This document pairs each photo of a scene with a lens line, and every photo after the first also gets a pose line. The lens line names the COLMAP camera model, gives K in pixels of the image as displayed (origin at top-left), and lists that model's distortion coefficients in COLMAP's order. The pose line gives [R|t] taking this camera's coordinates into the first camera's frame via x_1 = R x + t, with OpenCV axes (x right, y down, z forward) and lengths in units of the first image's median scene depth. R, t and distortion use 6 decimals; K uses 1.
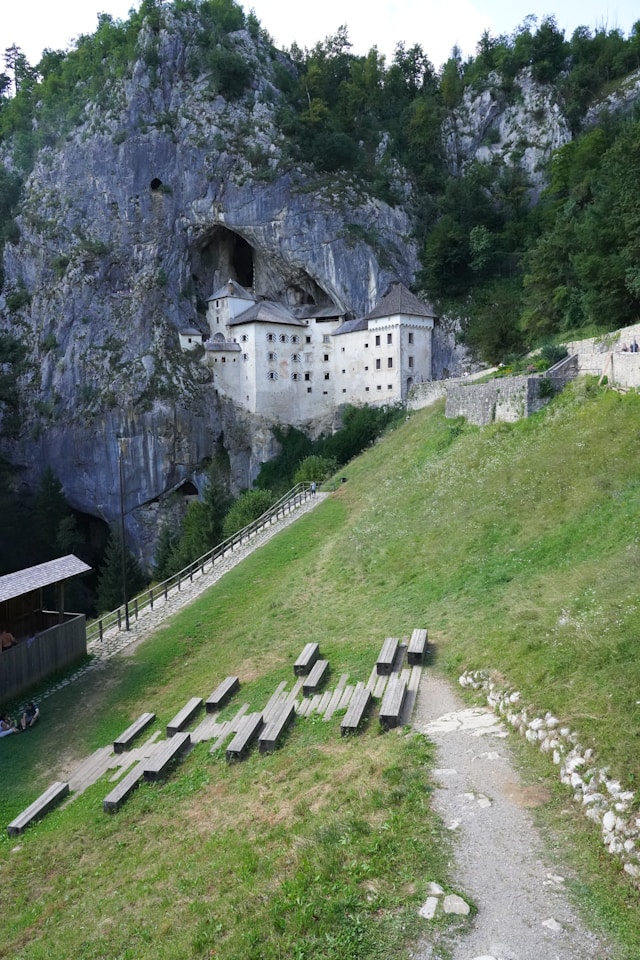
lens RADIAL K [[635.1, 0, 319.8], [0, 635.1, 479.9], [0, 0, 1]] dist [-0.024091, -0.001669]
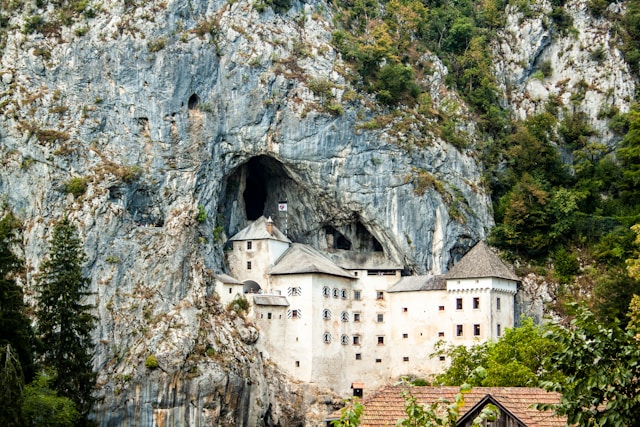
lens RADIAL K [[1520.6, 0, 320.0], [0, 1520.6, 213.5], [0, 0, 1]] dist [0.021888, 0.000000]
pose [[0.948331, 0.064808, 0.310594, -0.711801], [0.007276, 0.974217, -0.225494, 0.123524], [-0.317200, 0.216103, 0.923409, -0.855328]]
